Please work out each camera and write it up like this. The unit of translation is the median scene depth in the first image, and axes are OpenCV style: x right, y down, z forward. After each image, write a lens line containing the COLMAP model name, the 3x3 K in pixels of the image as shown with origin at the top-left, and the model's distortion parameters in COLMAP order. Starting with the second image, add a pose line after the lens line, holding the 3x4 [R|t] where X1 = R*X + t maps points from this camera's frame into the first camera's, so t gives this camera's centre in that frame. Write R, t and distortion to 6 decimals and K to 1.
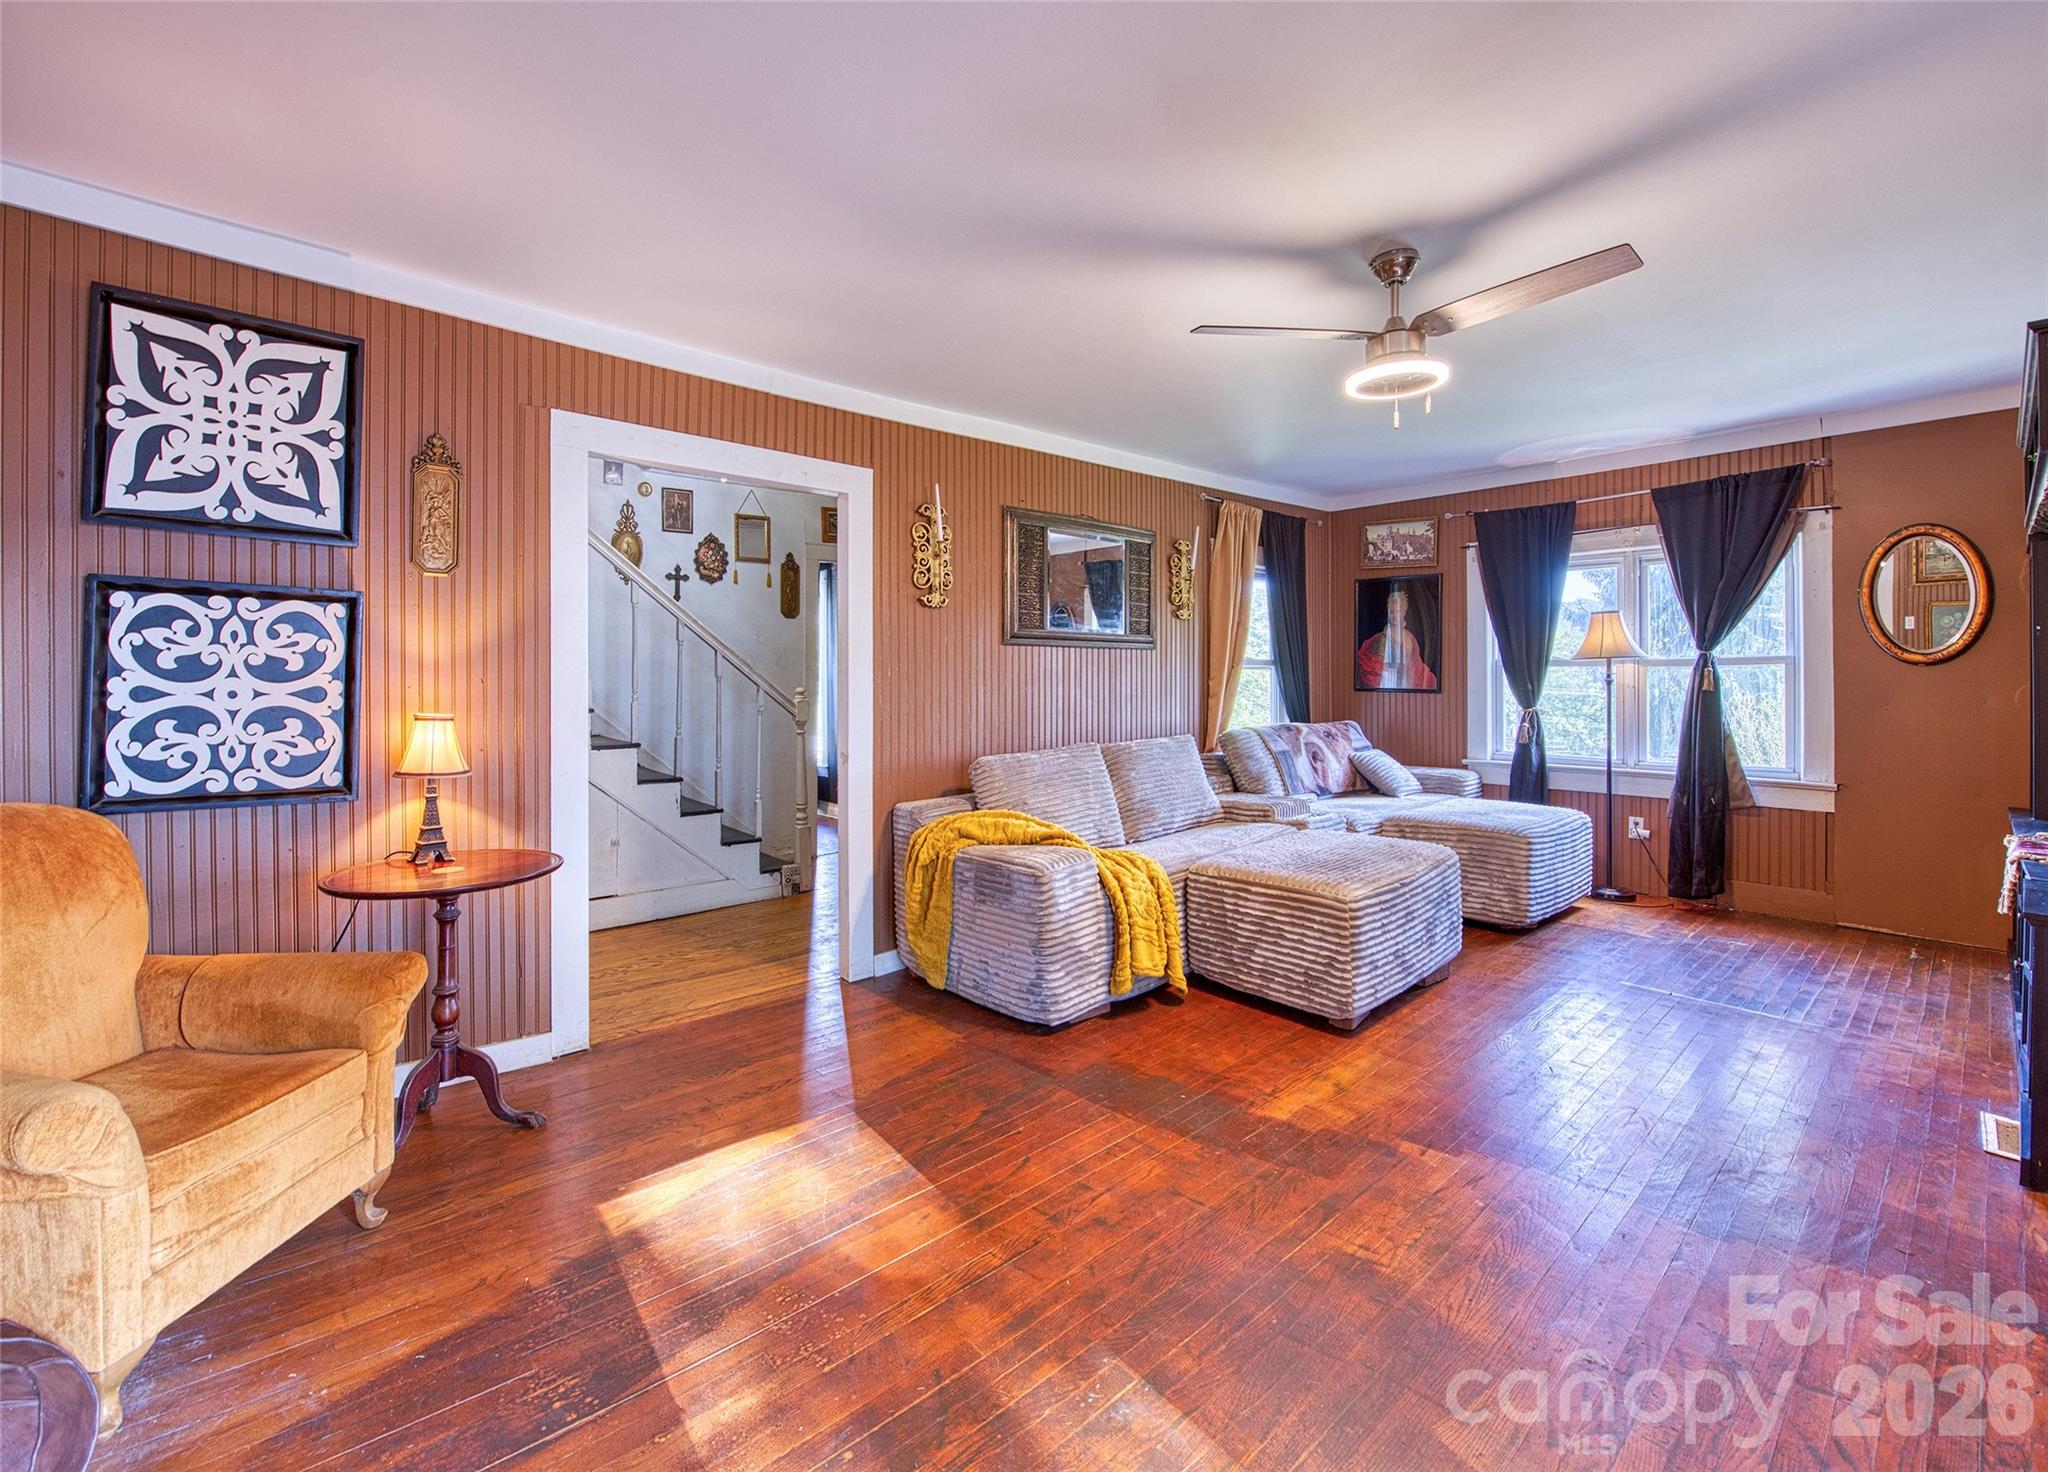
lens RADIAL K [[823.1, 0, 1016.8], [0, 823.1, 737.1], [0, 0, 1]] dist [-0.001836, -0.008672]
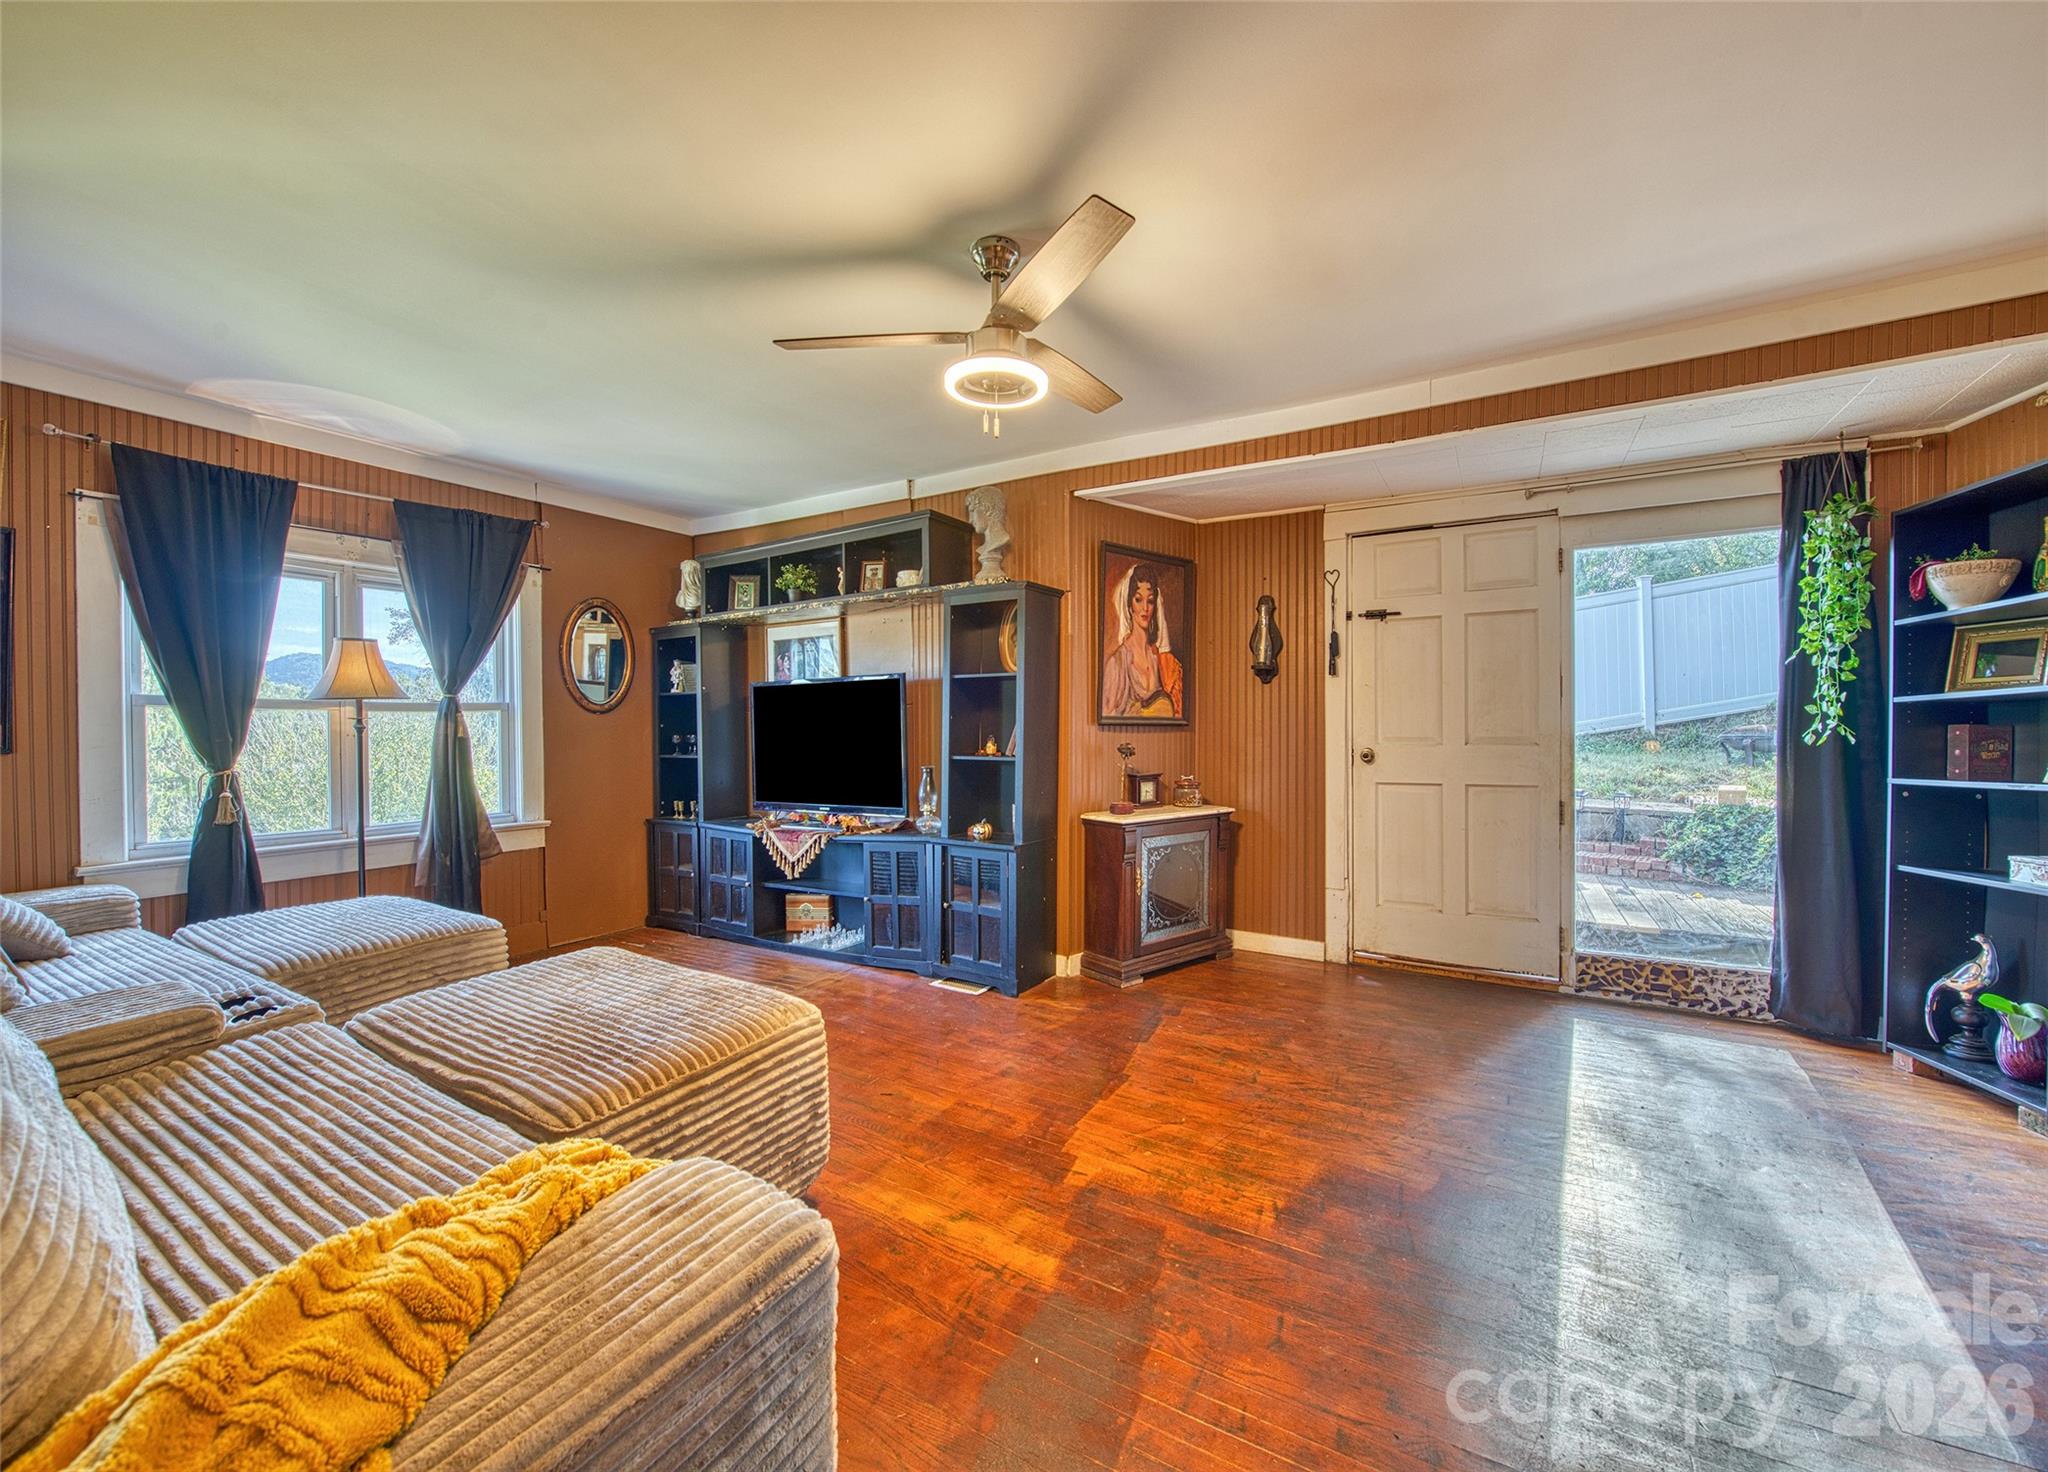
lens RADIAL K [[823.1, 0, 1016.8], [0, 823.1, 737.1], [0, 0, 1]] dist [-0.001836, -0.008672]
pose [[-0.318647, -0.007953, 0.947840, -0.234582], [0.075048, 0.996614, 0.033592, -0.041094], [-0.944898, 0.081837, -0.316972, 0.704865]]
